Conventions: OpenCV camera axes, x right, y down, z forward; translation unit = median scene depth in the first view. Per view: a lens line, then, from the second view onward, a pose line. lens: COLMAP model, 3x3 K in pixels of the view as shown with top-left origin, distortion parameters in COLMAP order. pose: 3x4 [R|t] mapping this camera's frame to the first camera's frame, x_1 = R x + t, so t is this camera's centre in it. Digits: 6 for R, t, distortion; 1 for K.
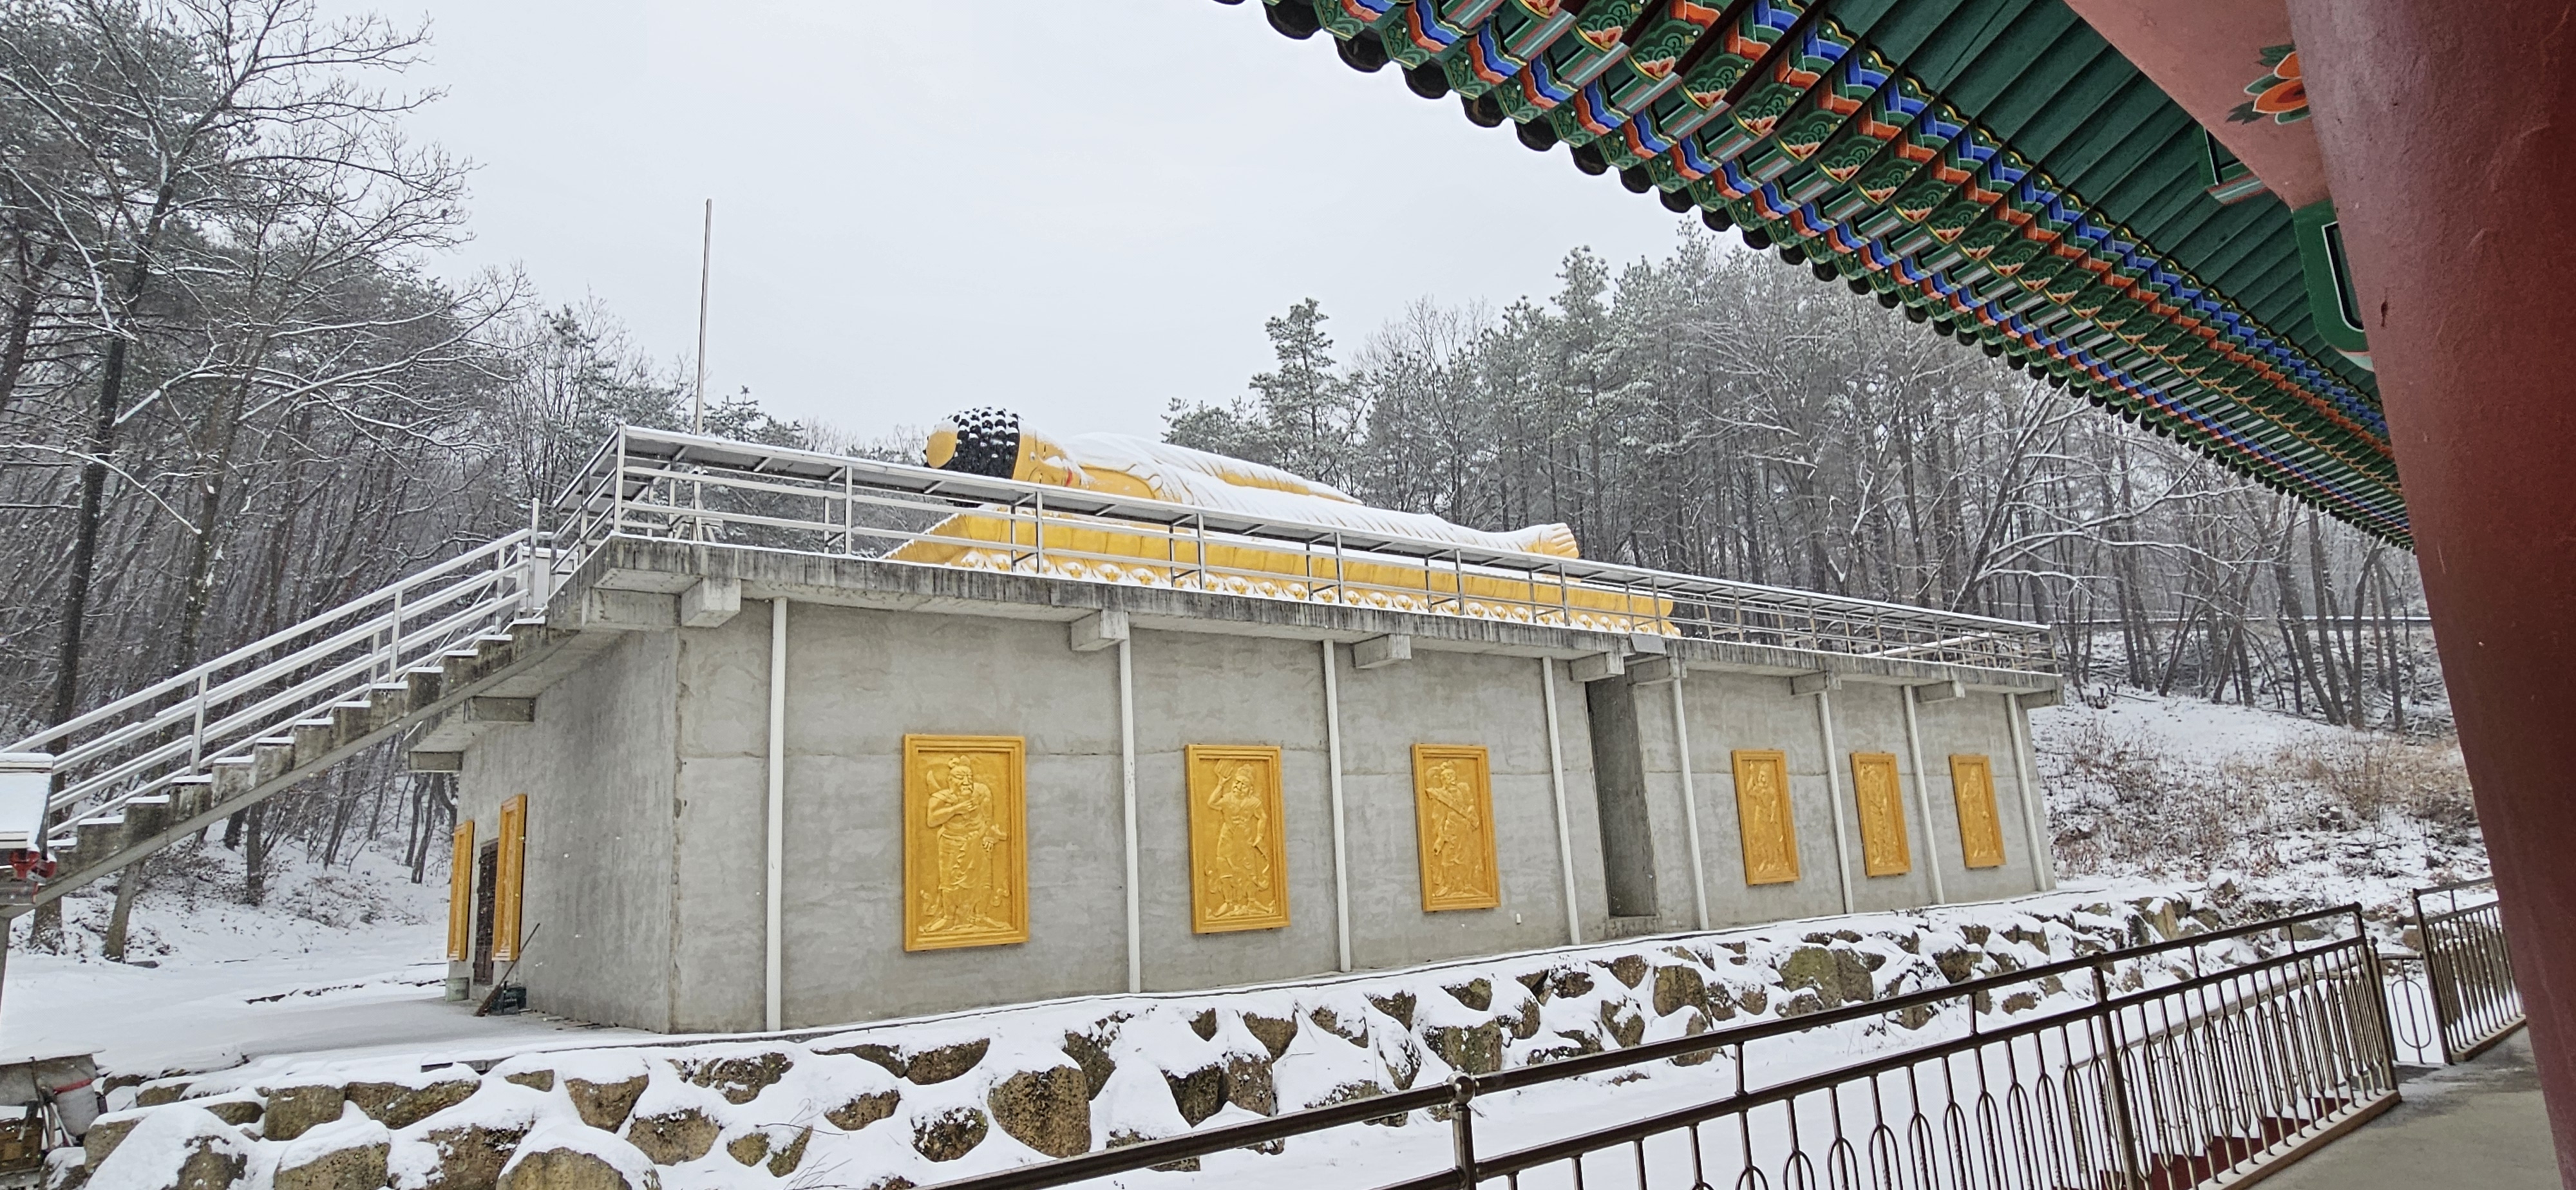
lens RADIAL K [[1395.8, 0, 1281.2], [0, 1395.8, 590.8], [0, 0, 1]] dist [-0.009001, 0.004611]
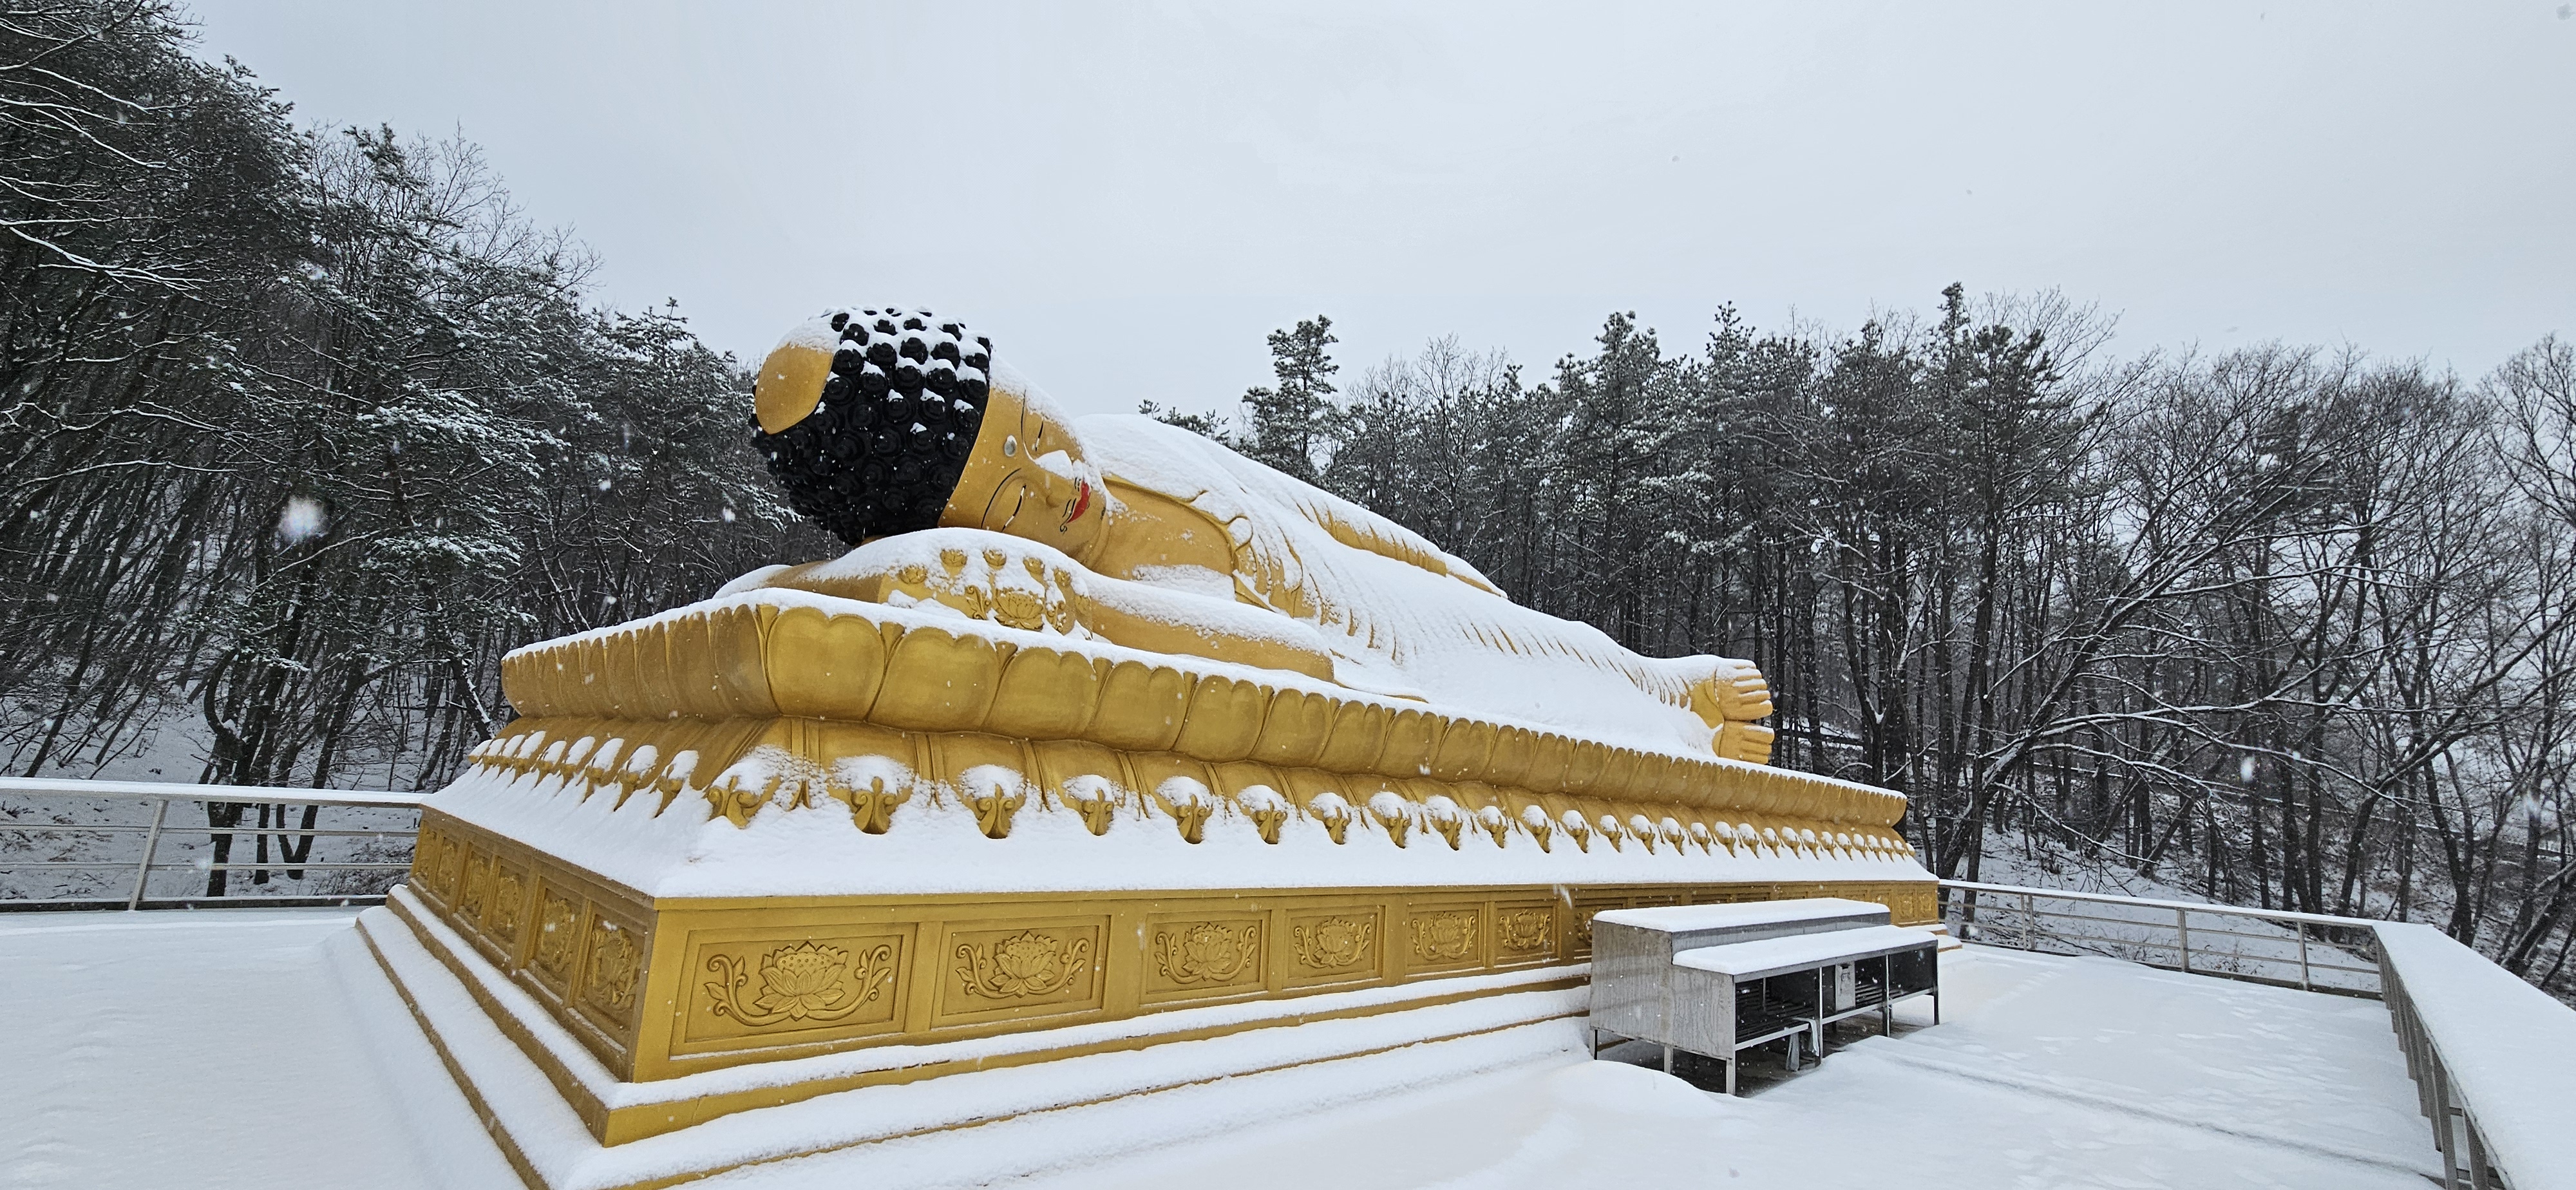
lens RADIAL K [[1054.5, 0, 1283.8], [0, 1054.5, 602.9], [0, 0, 1]] dist [-0.000637, -0.000172]
pose [[0.981620, 0.152167, 0.115183, -0.145503], [-0.155155, 0.987737, 0.017390, -0.077018], [-0.111124, -0.034941, 0.993192, 0.771215]]
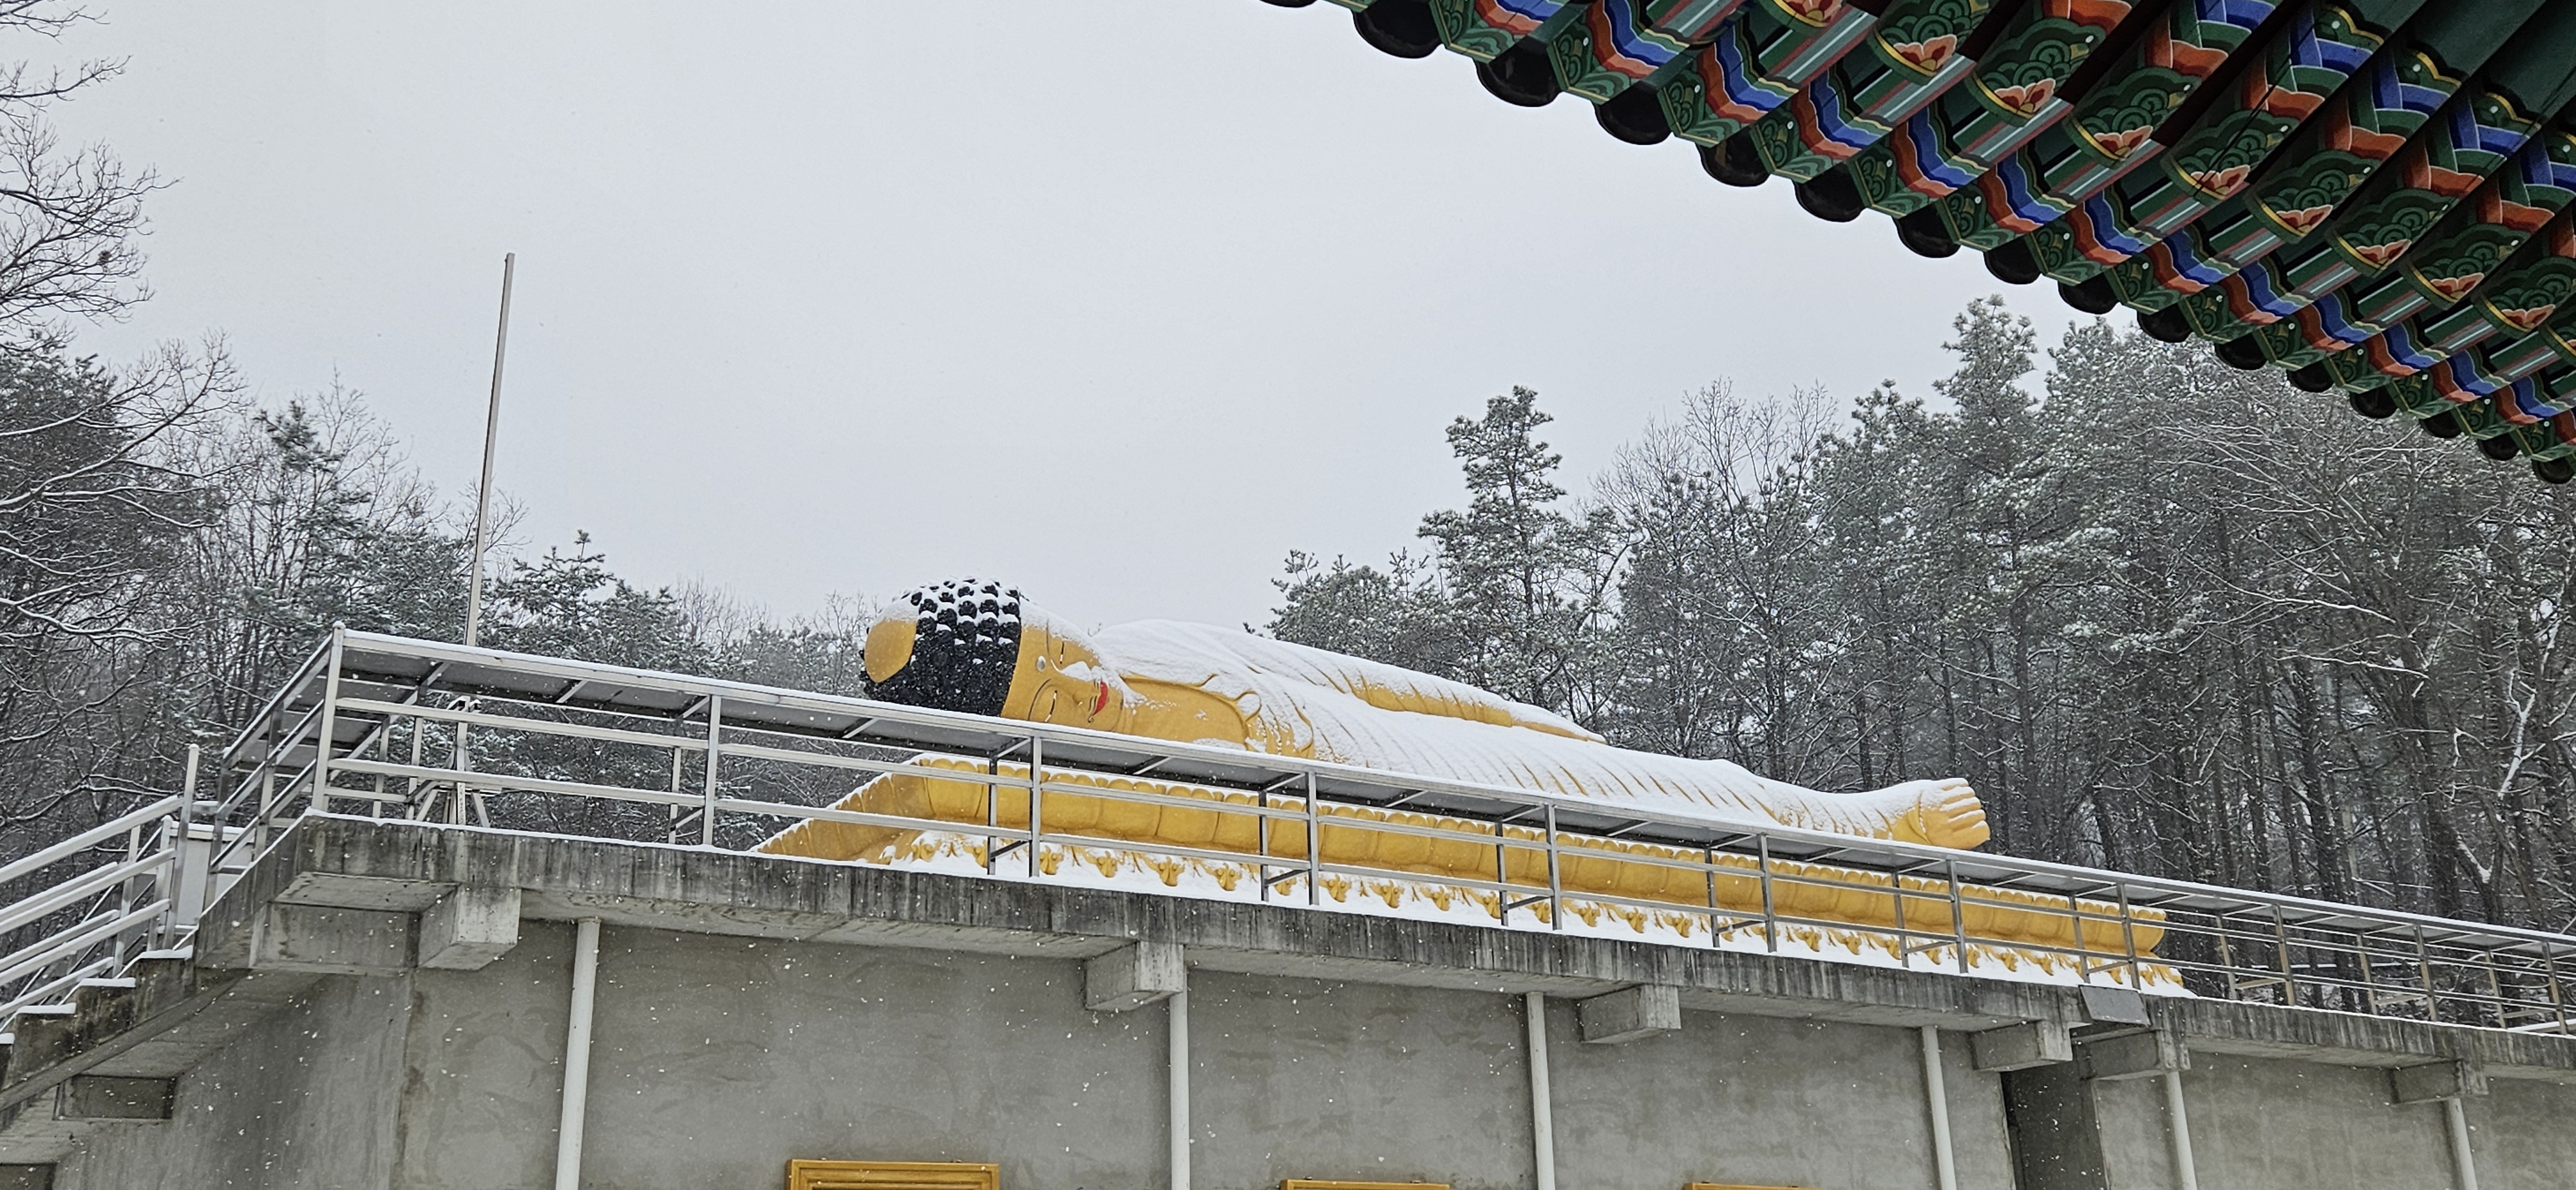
lens RADIAL K [[2373.5, 0, 1312.6], [0, 2373.5, 561.1], [0, 0, 1]] dist [0.059157, 0.000000]
pose [[0.997450, 0.001783, -0.071347, 0.010377], [-0.010980, 0.991620, -0.128721, -0.011890], [0.070520, 0.129176, 0.989111, 0.004154]]
